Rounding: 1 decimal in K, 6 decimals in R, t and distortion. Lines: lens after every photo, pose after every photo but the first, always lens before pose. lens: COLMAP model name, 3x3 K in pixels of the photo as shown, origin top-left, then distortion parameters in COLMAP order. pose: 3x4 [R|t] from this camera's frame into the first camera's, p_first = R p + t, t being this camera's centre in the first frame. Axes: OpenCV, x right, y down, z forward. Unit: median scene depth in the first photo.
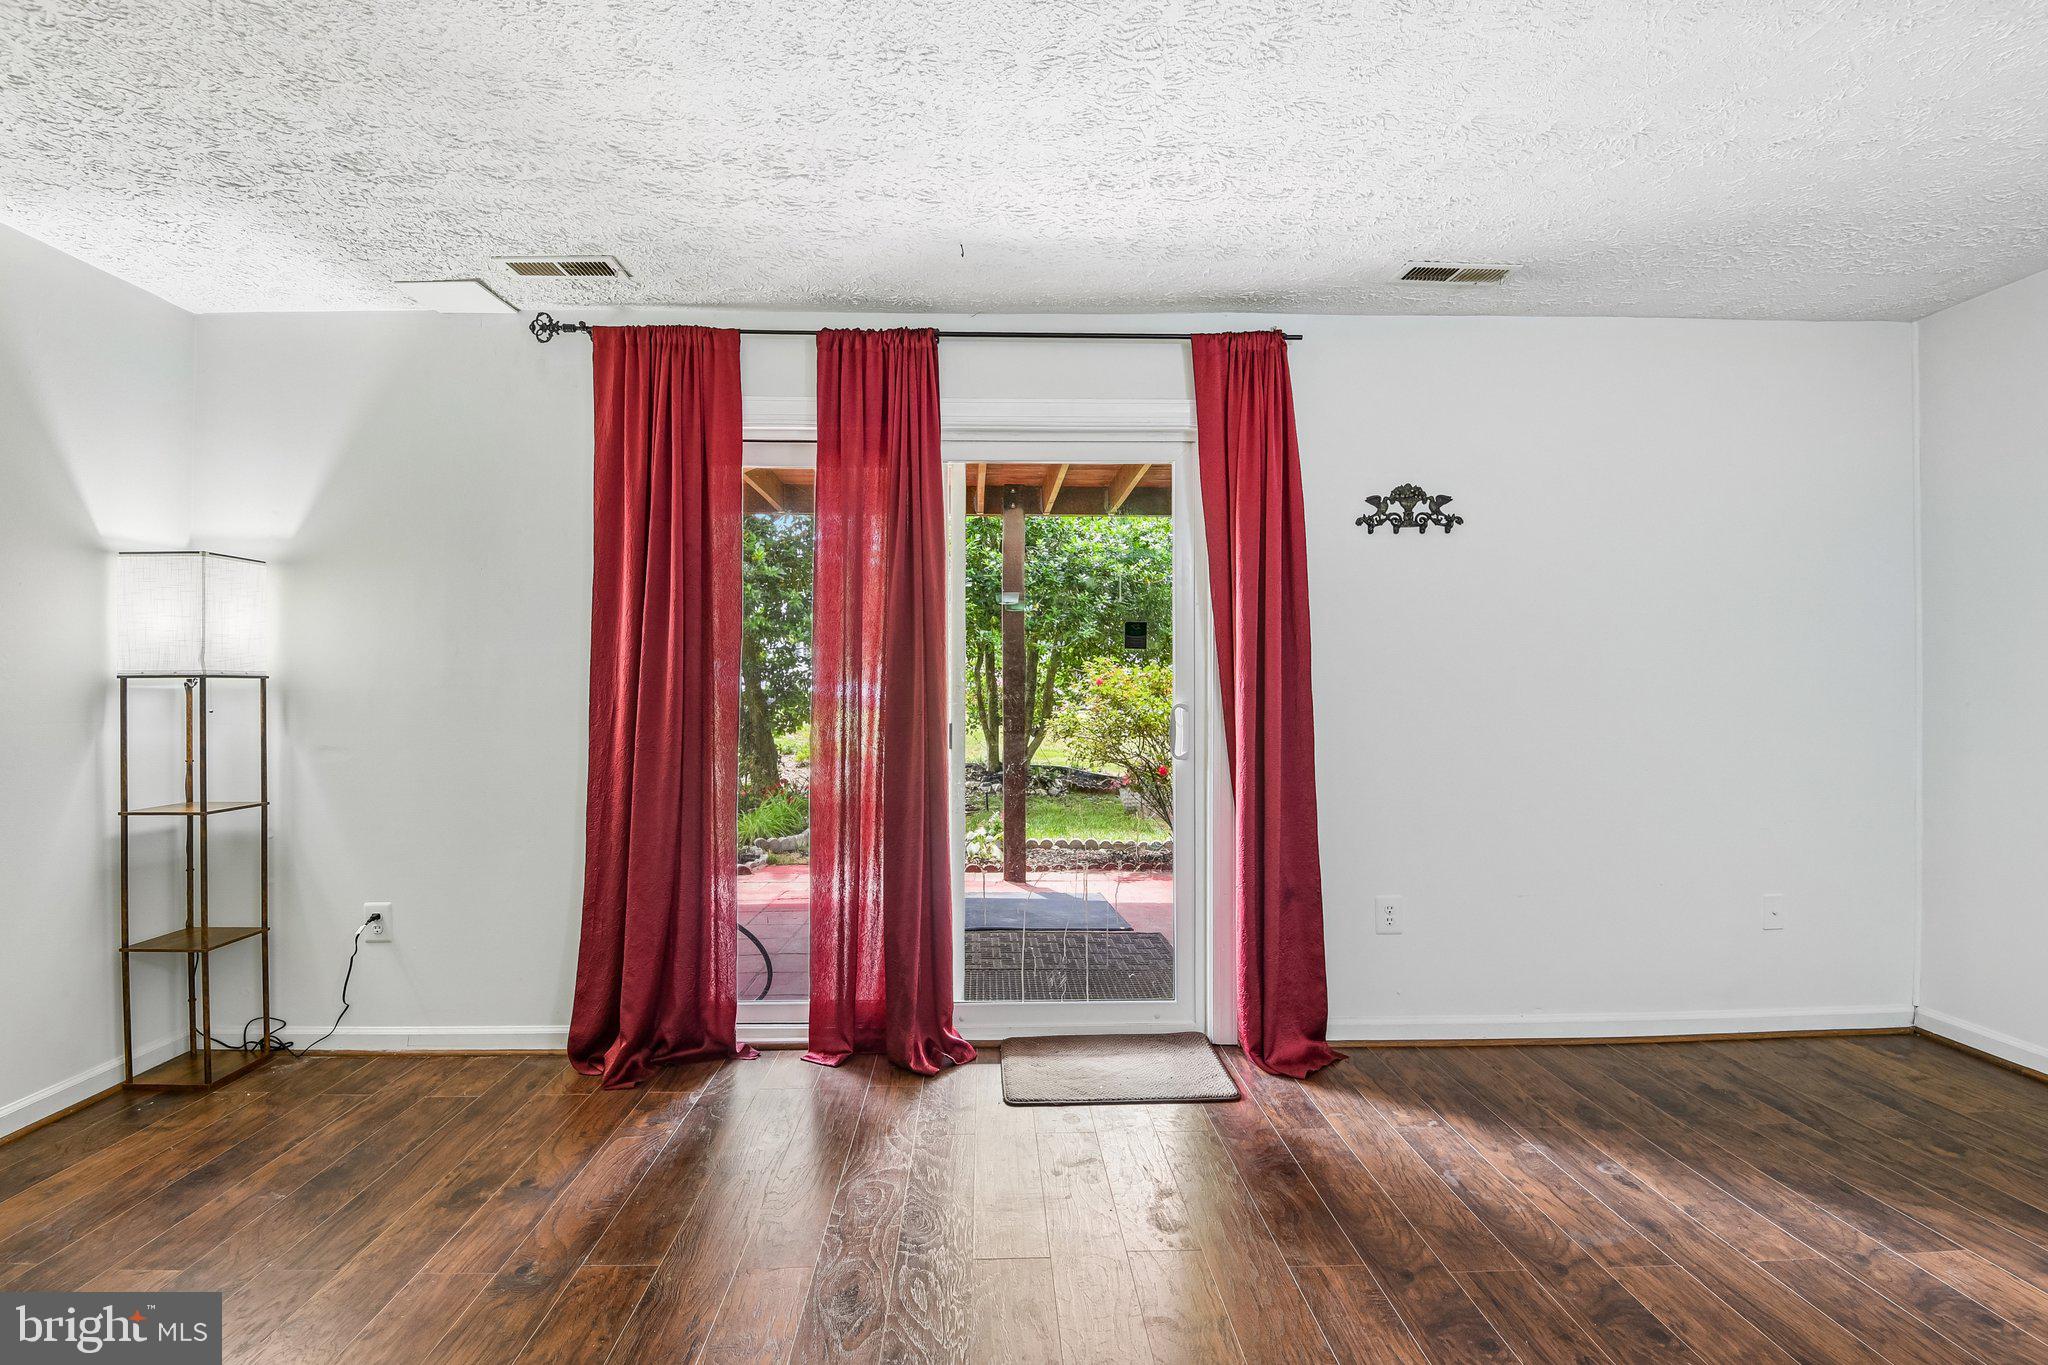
lens RADIAL K [[929.6, 0, 1031.8], [0, 929.6, 673.3], [0, 0, 1]] dist [-0.001592, -0.012574]
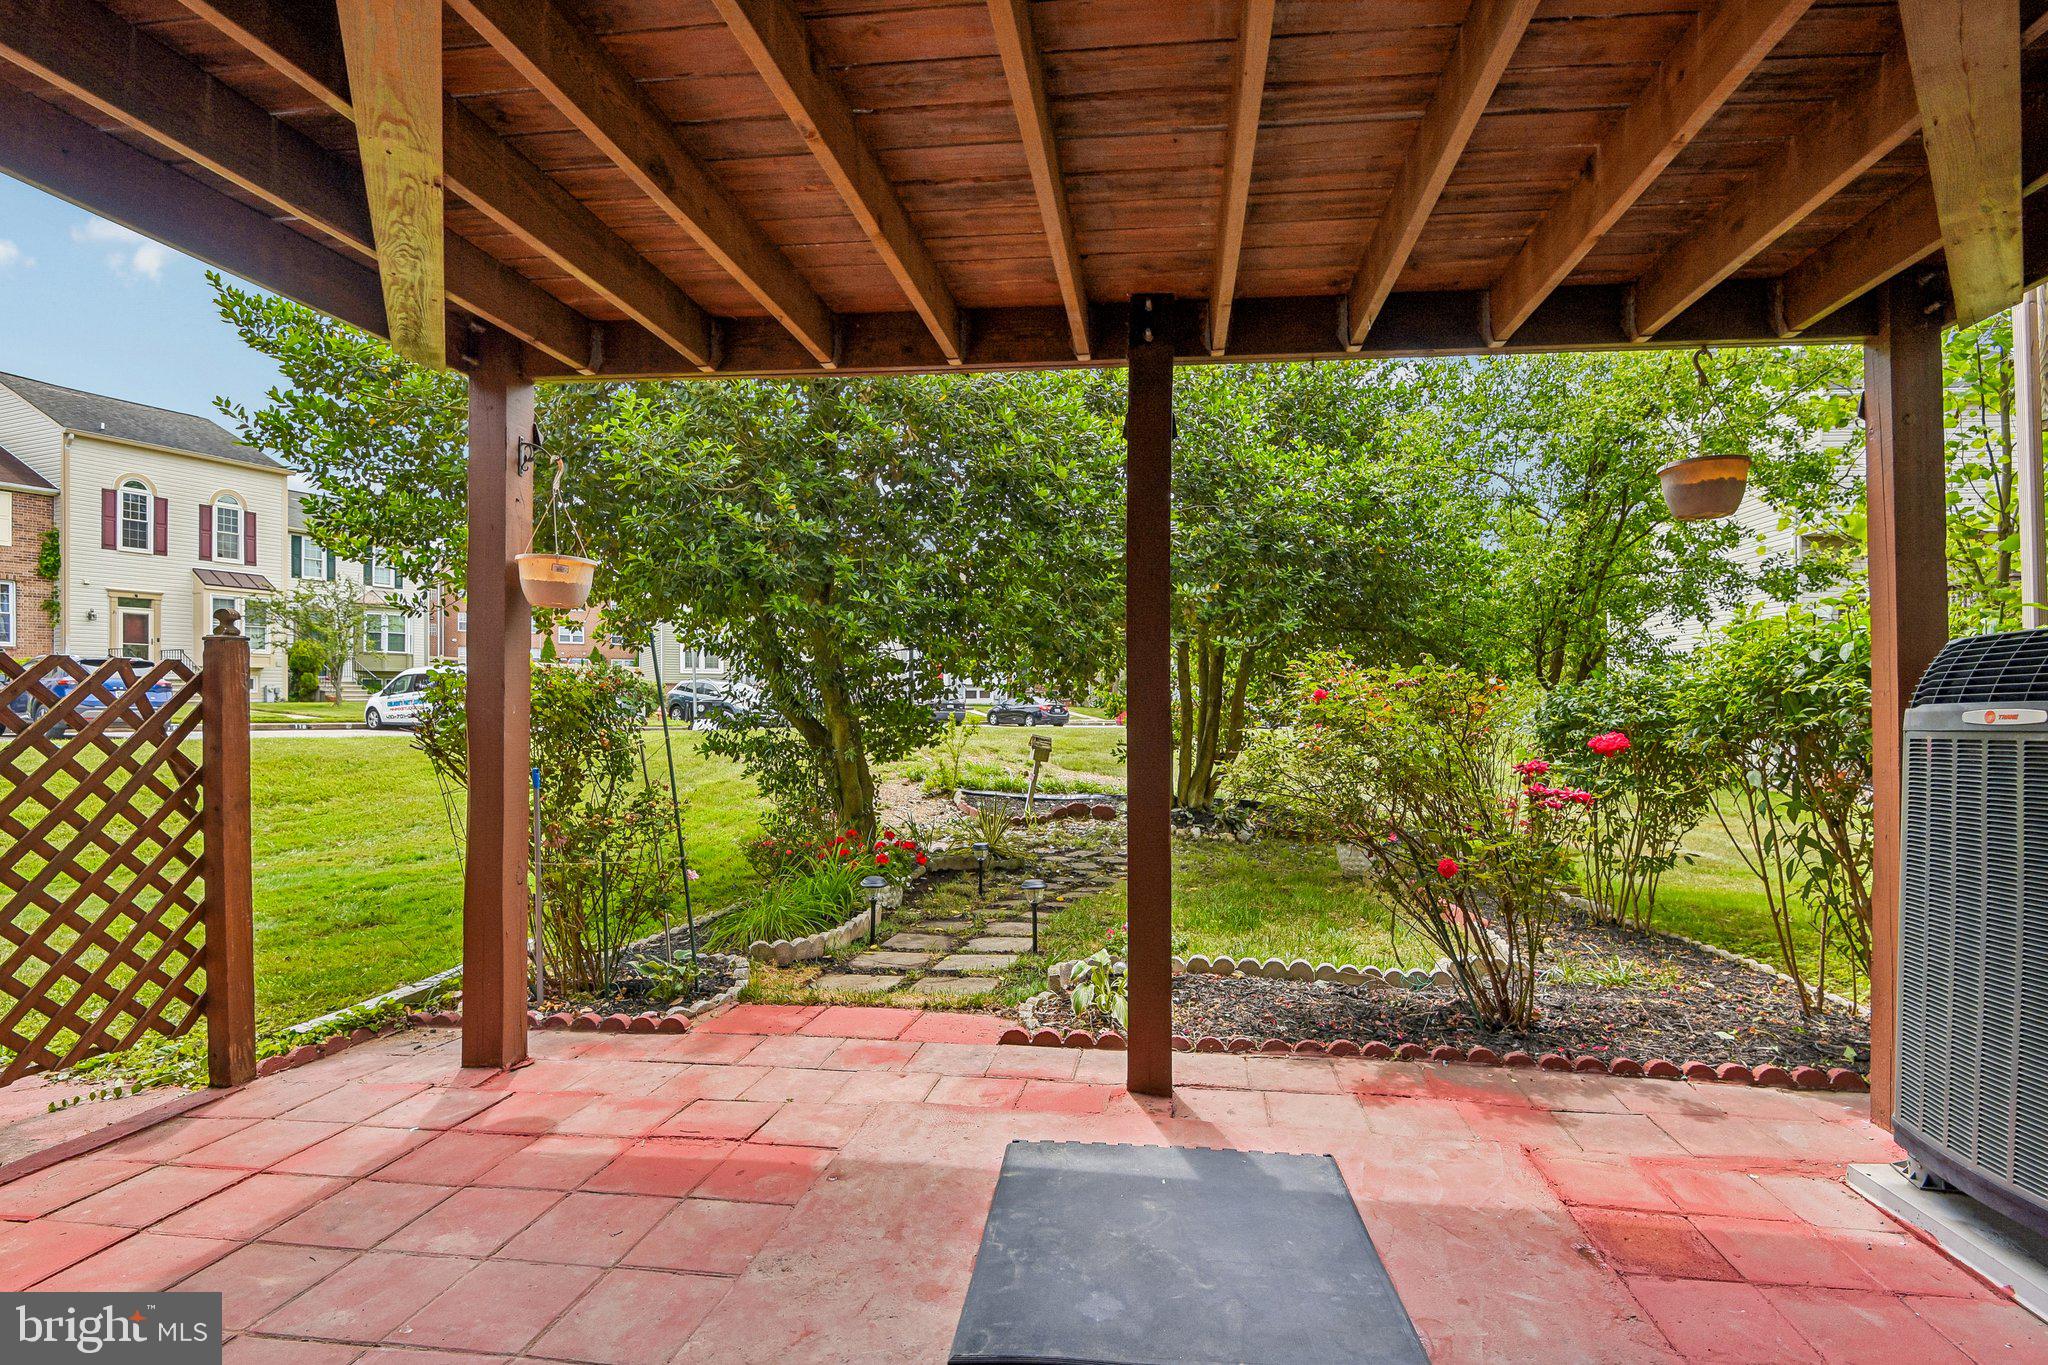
lens RADIAL K [[1099.3, 0, 1024.0], [0, 1099.3, 682.5], [0, 0, 1]] dist [0.001895, -0.023742]
pose [[0.984670, 0.002520, -0.174410, 0.006608], [-0.002815, 0.999995, -0.001444, 0.001596], [0.174405, 0.001913, 0.984672, 0.153284]]
